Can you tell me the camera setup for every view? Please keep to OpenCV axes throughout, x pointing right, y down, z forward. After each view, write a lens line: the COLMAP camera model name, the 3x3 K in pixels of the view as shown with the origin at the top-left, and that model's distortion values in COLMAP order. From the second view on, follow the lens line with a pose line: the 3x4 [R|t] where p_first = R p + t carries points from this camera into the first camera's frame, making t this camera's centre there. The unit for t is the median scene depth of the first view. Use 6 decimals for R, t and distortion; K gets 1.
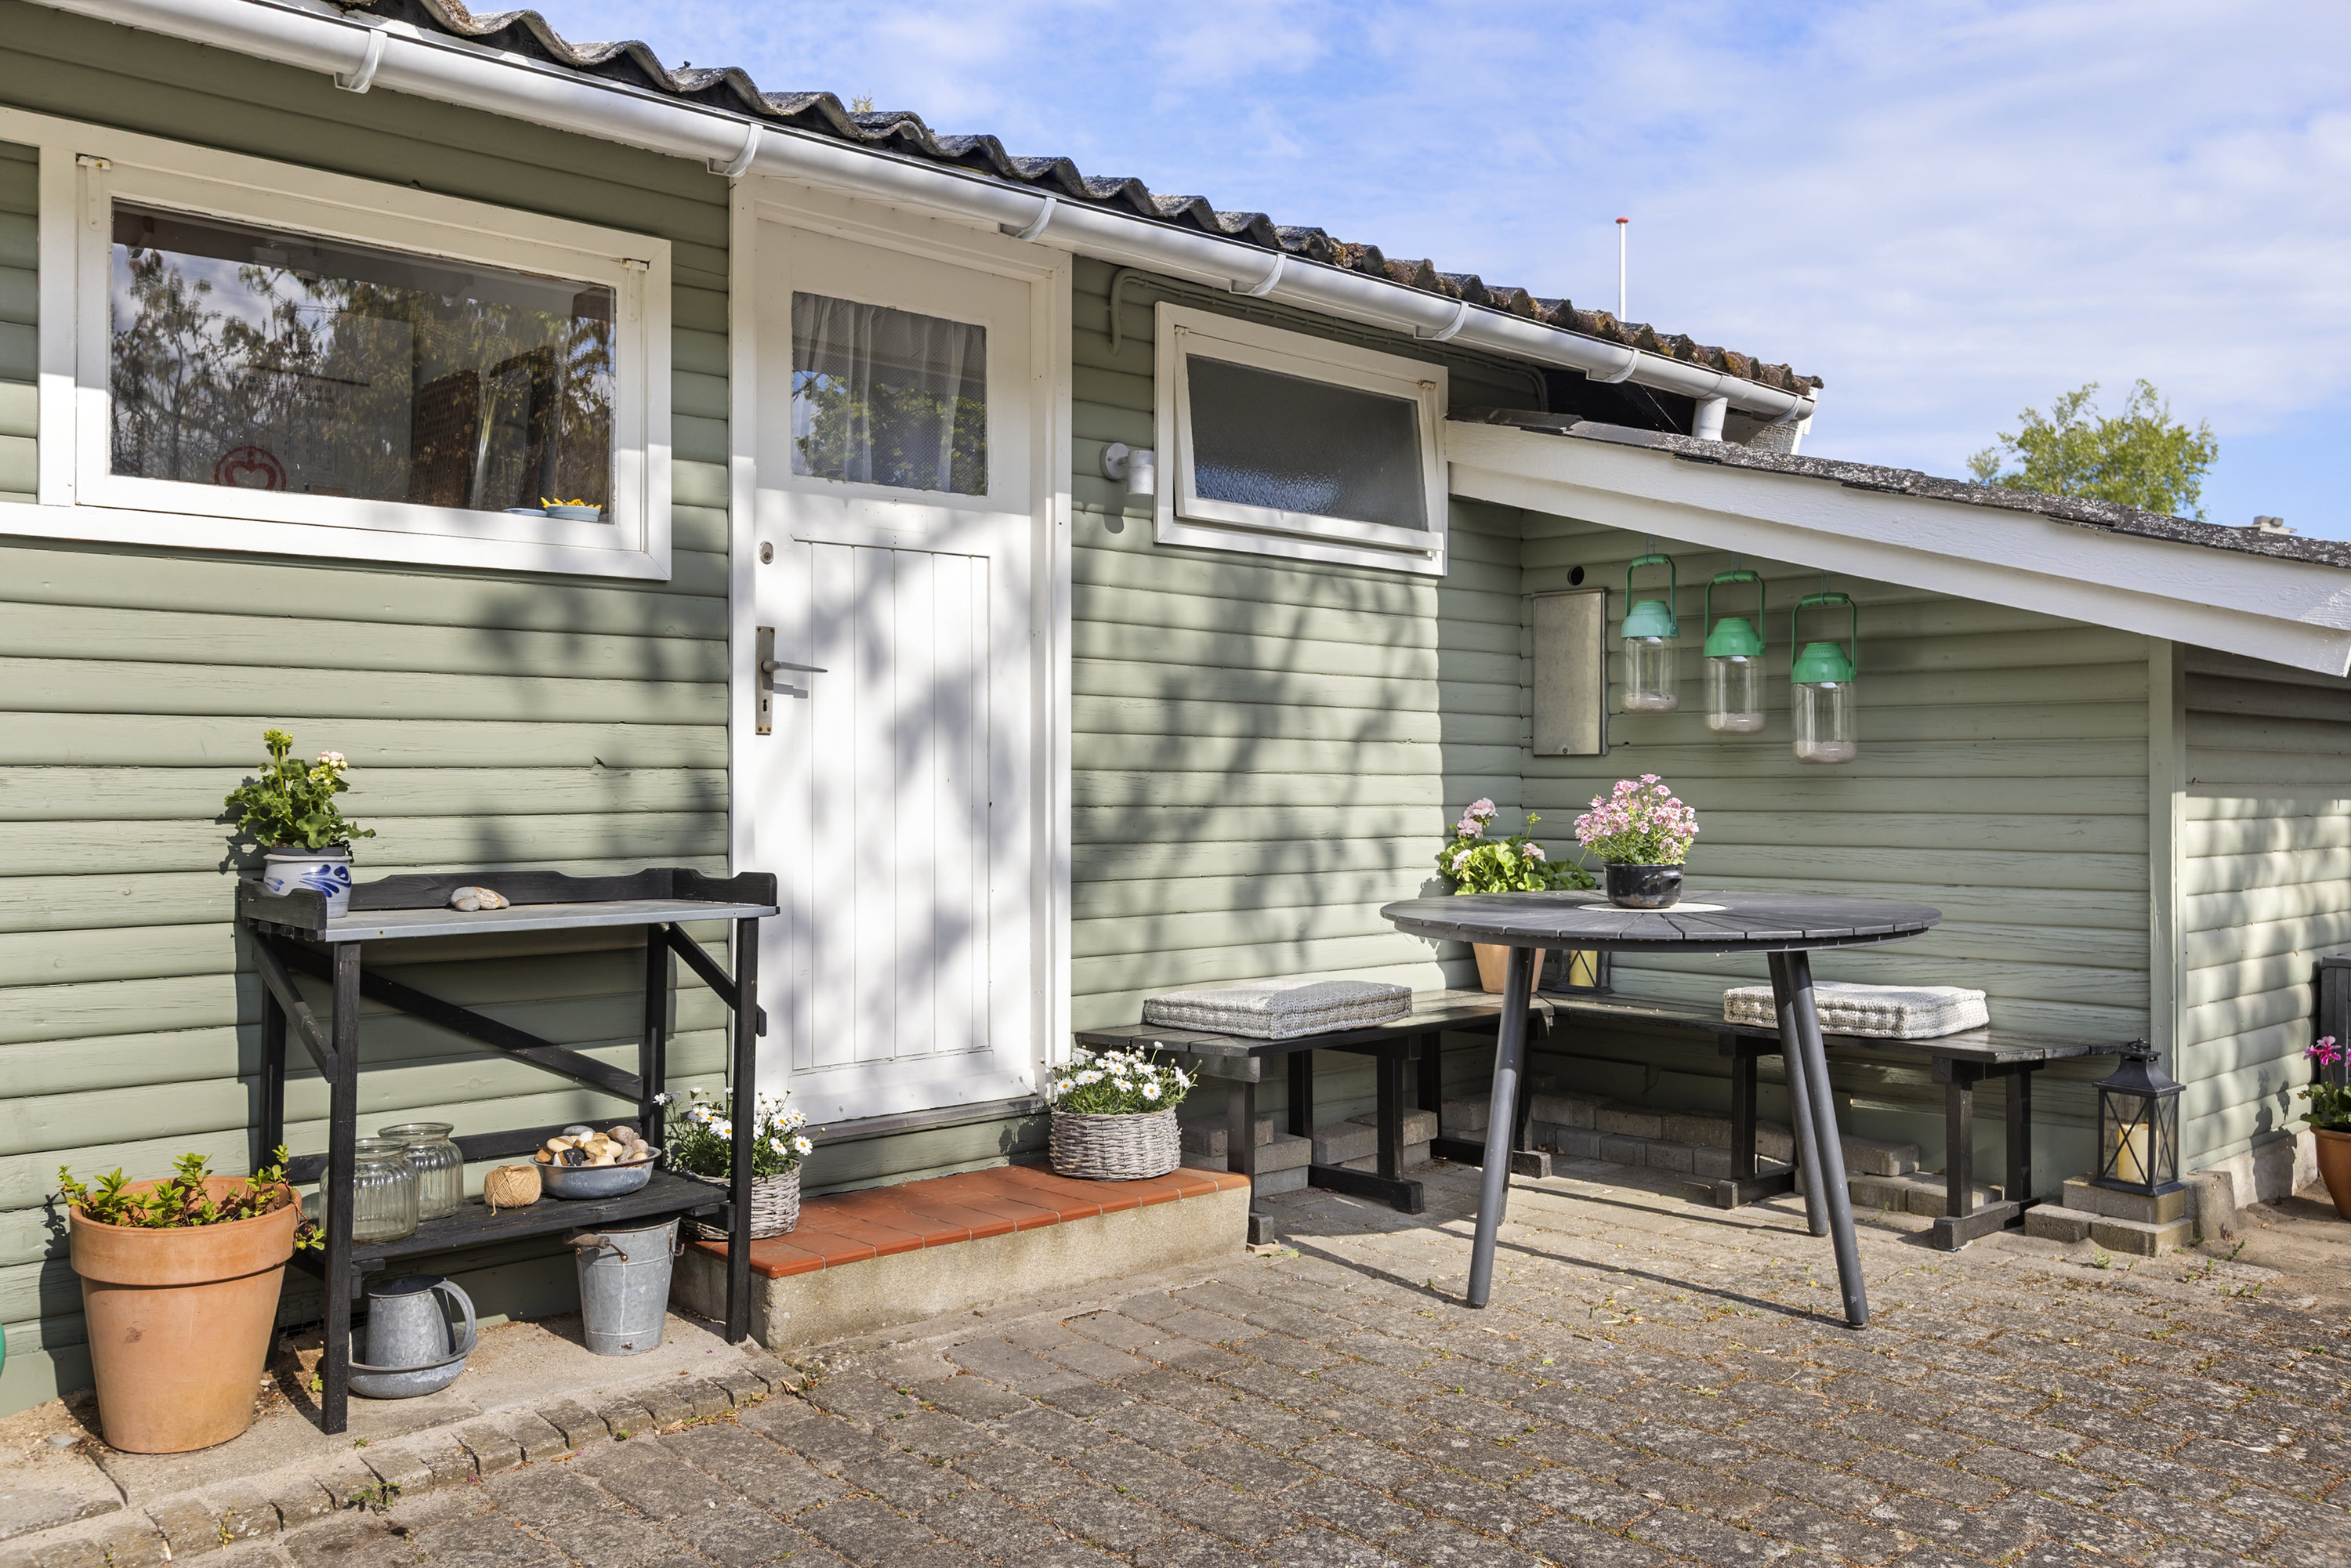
lens RADIAL K [[1874.0, 0, 1175.5], [0, 1874.0, 784.0], [0, 0, 1]] dist [-0.001626, -0.003871]
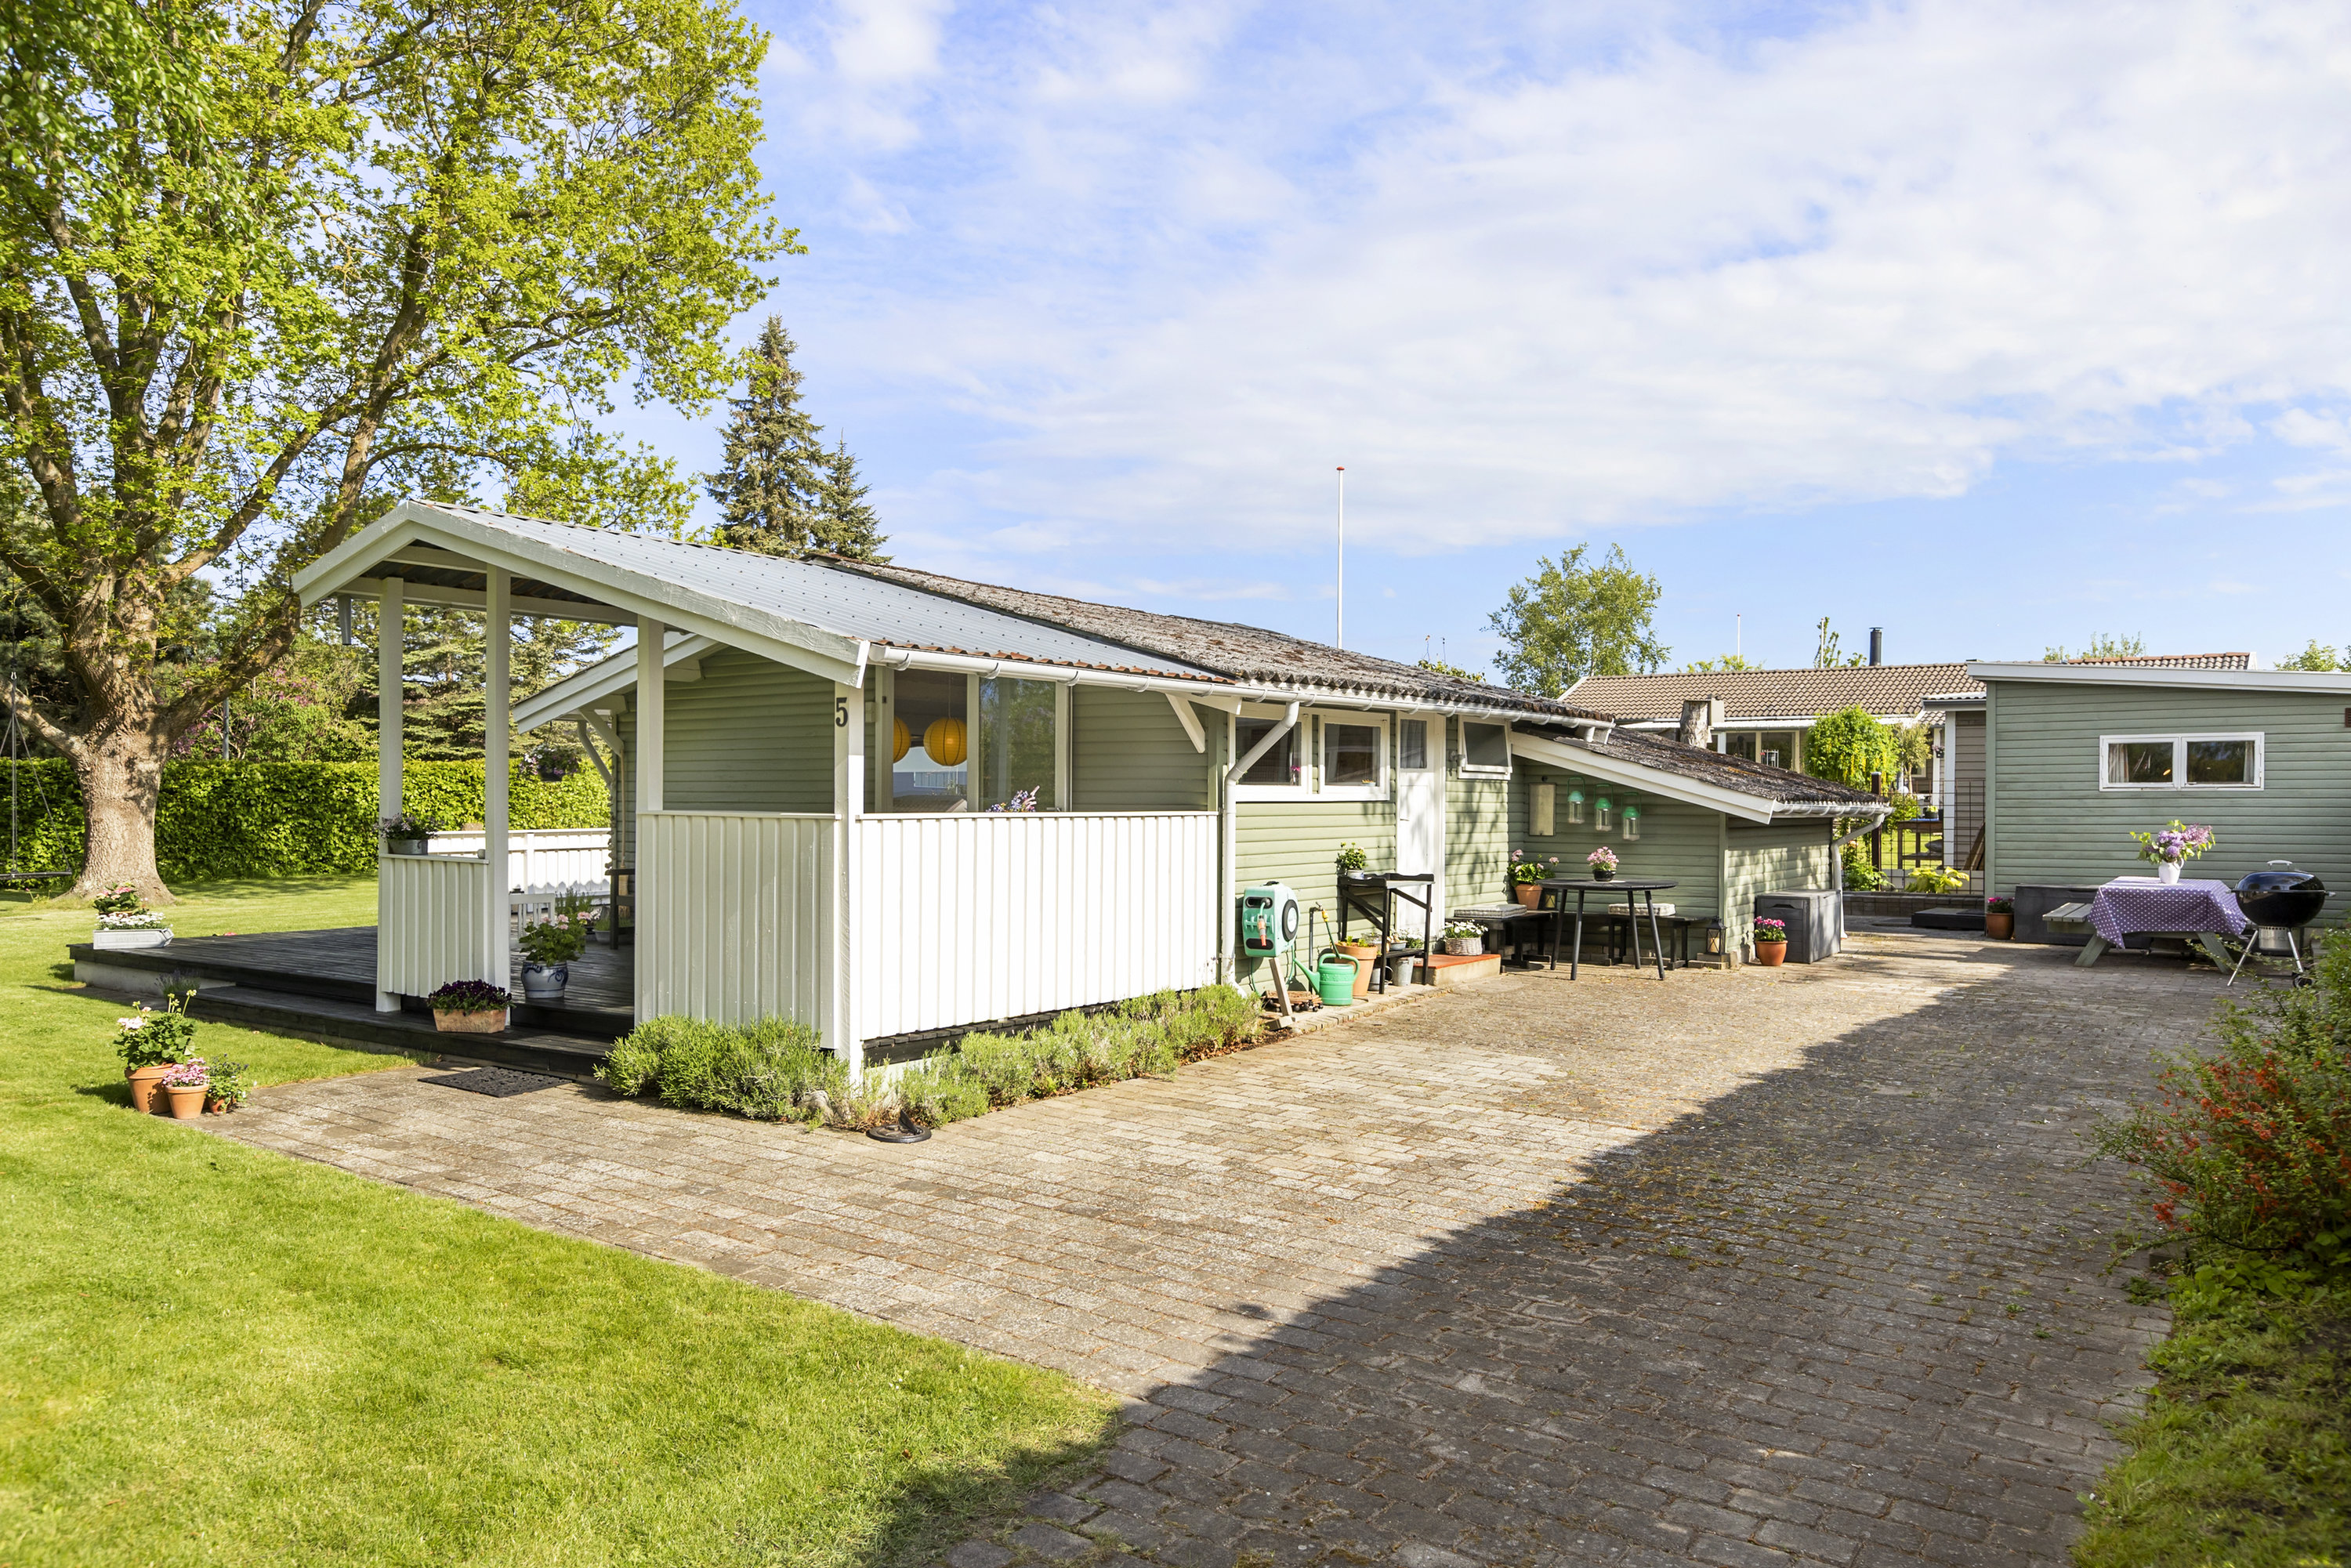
lens RADIAL K [[1839.1, 0, 1175.5], [0, 1839.1, 784.0], [0, 0, 1]] dist [0.131696, -0.002929]
pose [[0.961948, 0.005247, 0.273182, -1.297637], [-0.005502, 0.999985, 0.000170, -0.103143], [-0.273177, -0.001667, 0.961962, -1.924668]]
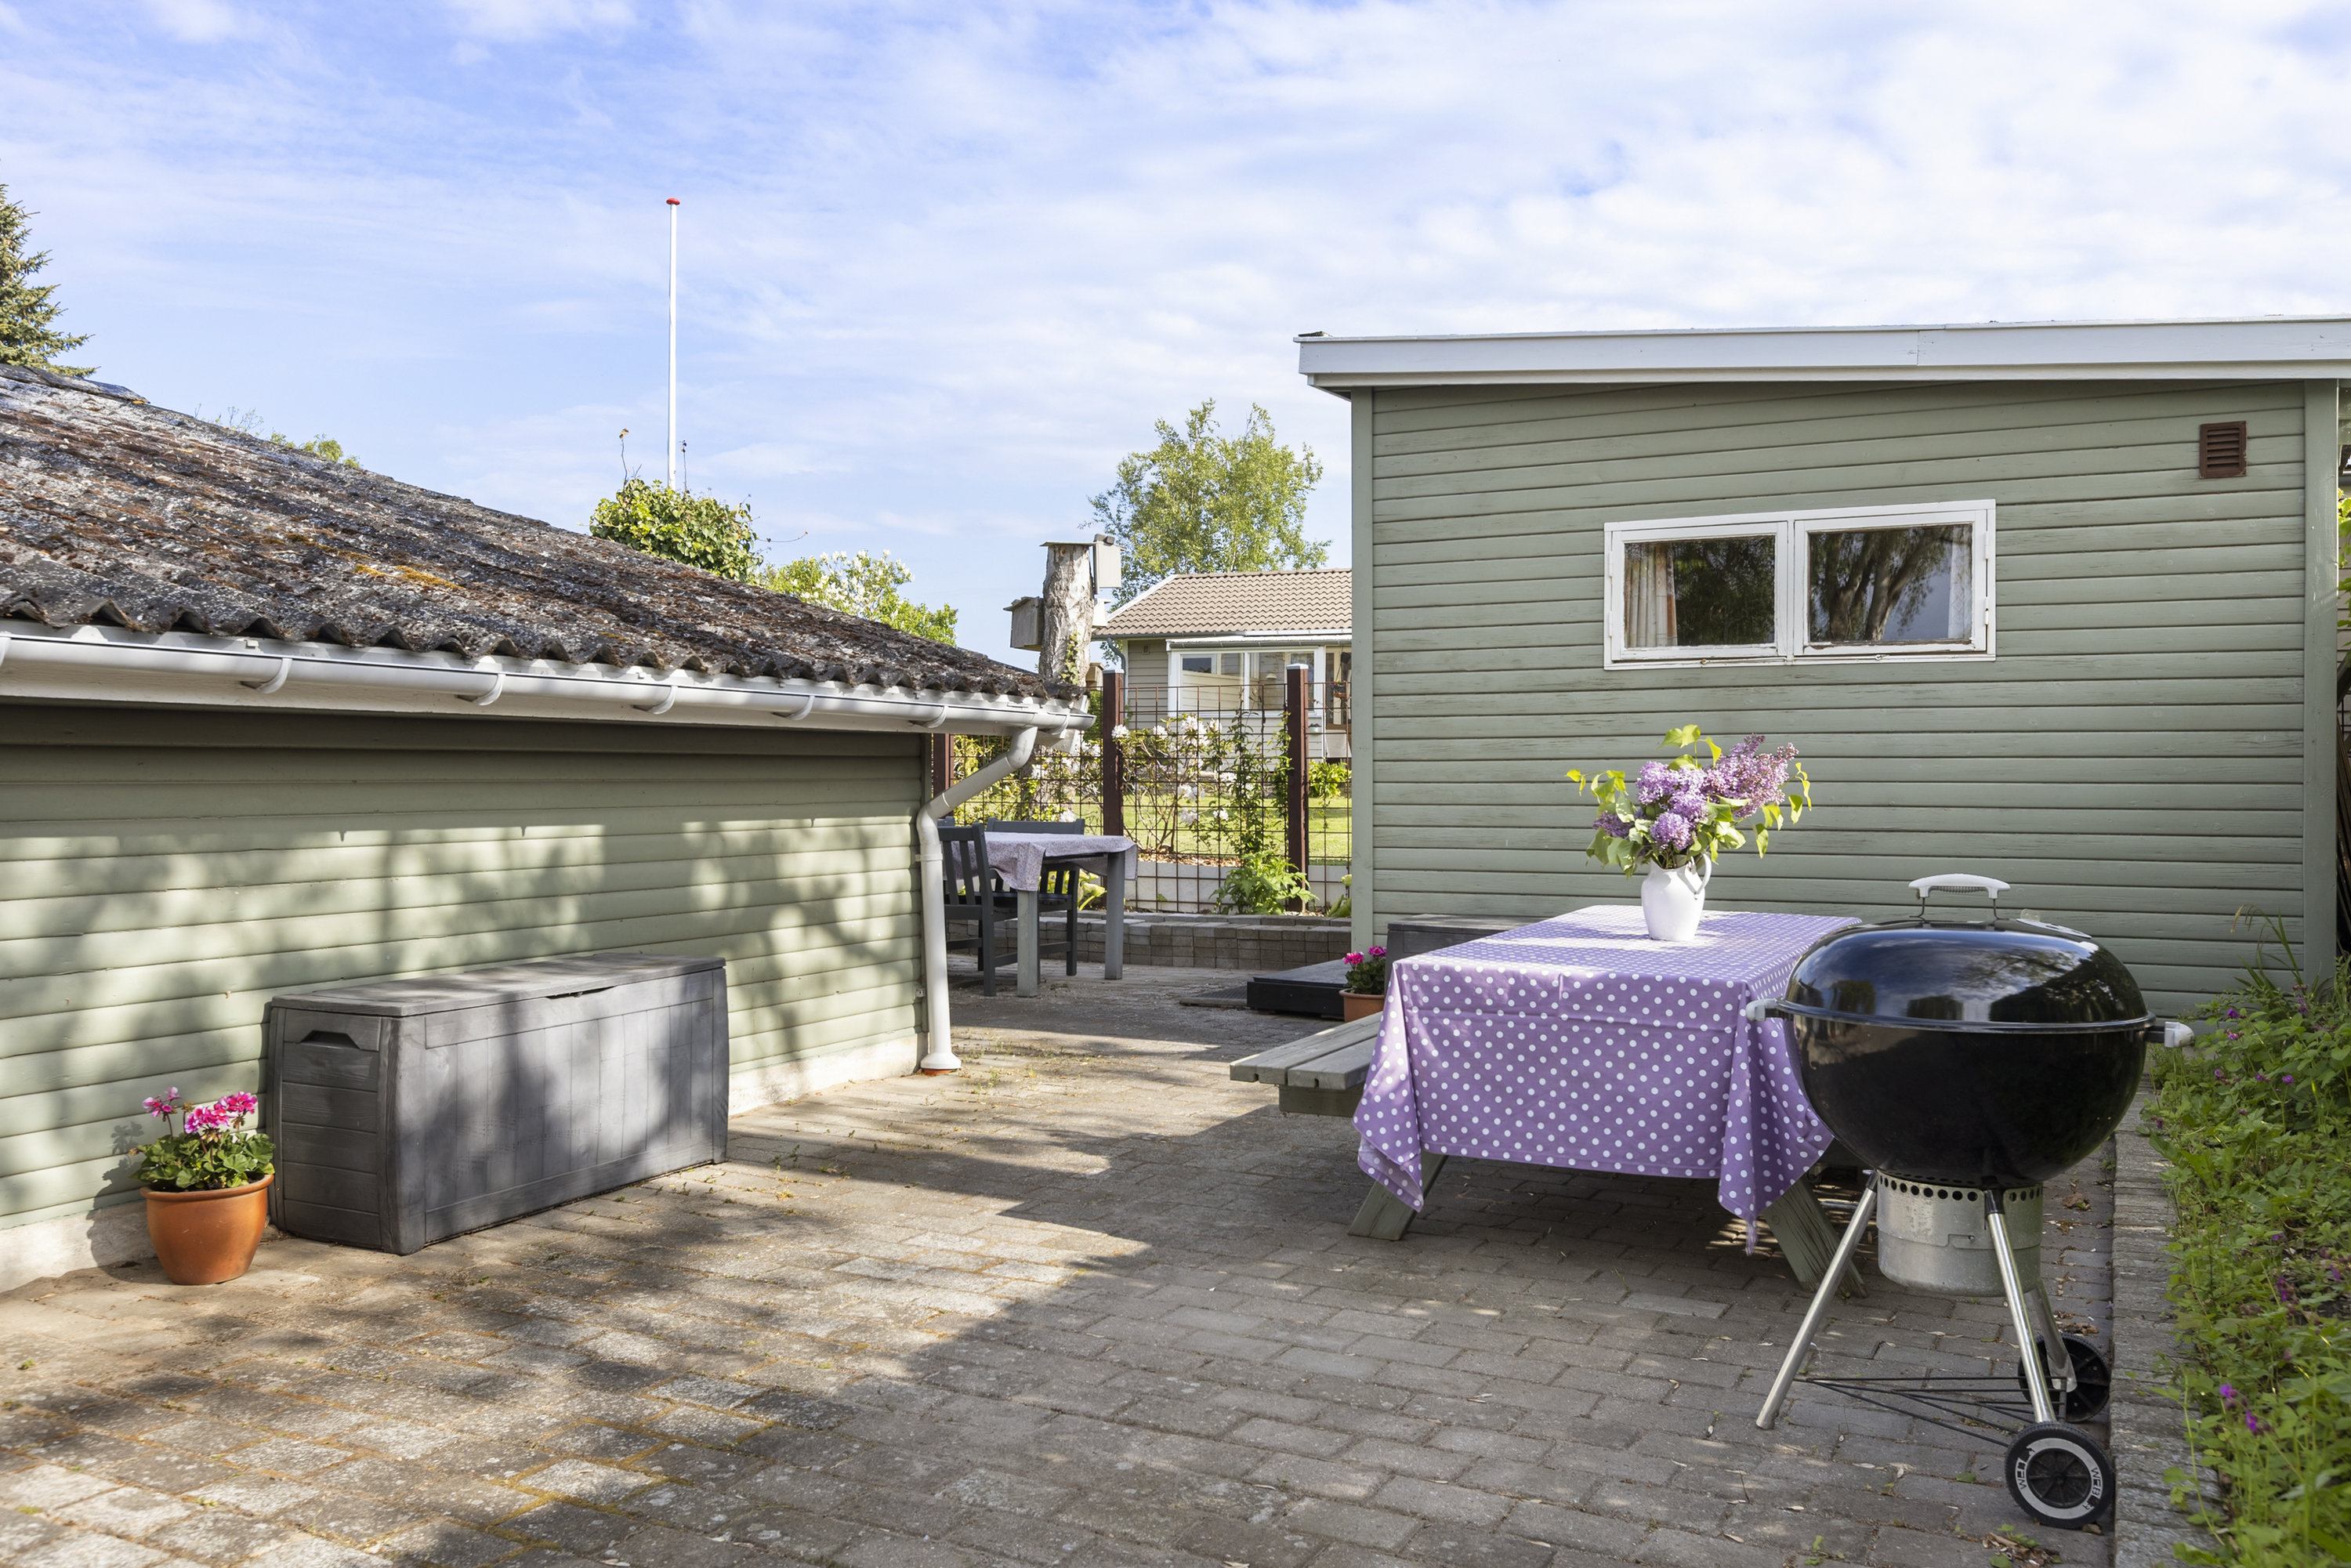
lens RADIAL K [[1744.4, 0, 1175.5], [0, 1744.4, 784.0], [0, 0, 1]] dist [0.031338, -0.001067]
pose [[0.945450, 0.002854, 0.325755, 0.762083], [-0.009608, 0.999771, 0.019125, -0.033118], [-0.325625, -0.021211, 0.945261, 0.051609]]
